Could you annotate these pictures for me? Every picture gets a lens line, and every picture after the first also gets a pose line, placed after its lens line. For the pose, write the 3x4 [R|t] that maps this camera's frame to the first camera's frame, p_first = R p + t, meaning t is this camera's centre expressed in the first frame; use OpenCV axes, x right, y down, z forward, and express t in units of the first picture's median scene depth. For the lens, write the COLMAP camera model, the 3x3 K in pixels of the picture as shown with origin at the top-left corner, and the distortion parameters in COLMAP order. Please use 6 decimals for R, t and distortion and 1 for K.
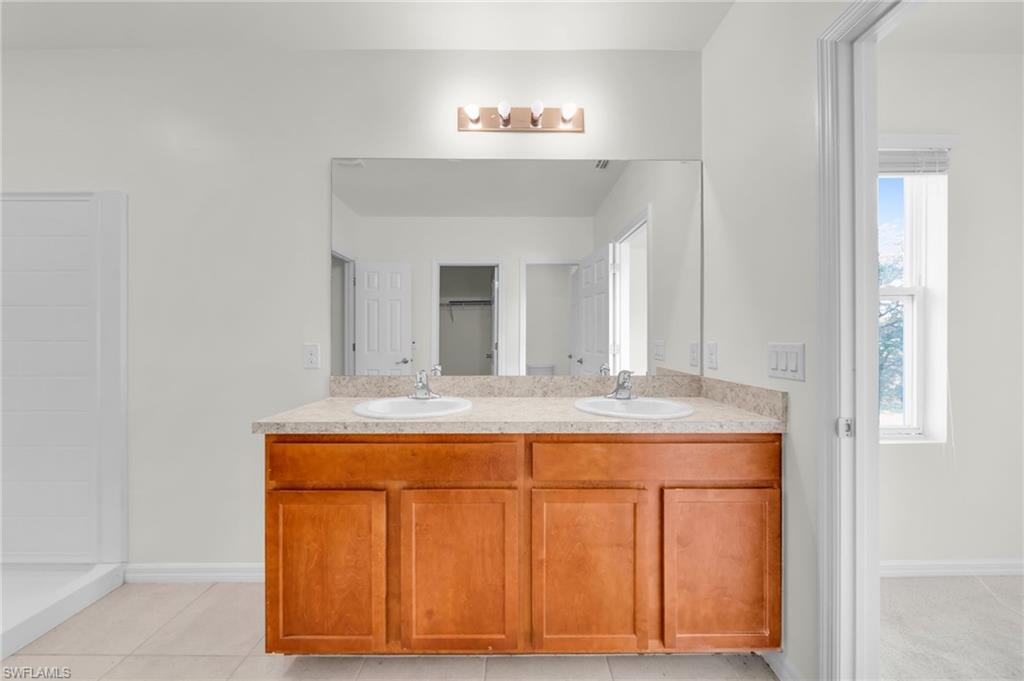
lens RADIAL K [[360.3, 0, 512.0], [0, 360.3, 340.5], [0, 0, 1]] dist [0.000167, -0.000037]
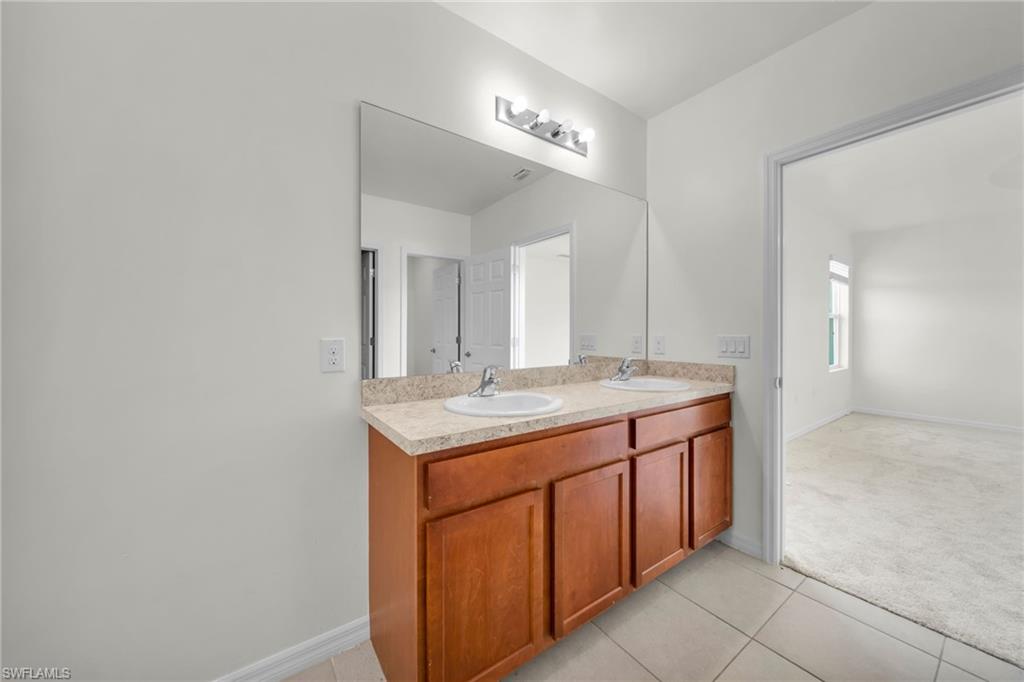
lens RADIAL K [[359.7, 0, 514.4], [0, 359.7, 336.3], [0, 0, 1]] dist [-0.000493, -0.000124]
pose [[0.823833, -0.005873, 0.566801, -0.938591], [0.002791, 0.999976, 0.006305, -0.000919], [-0.566825, -0.003613, 0.823830, 0.234203]]
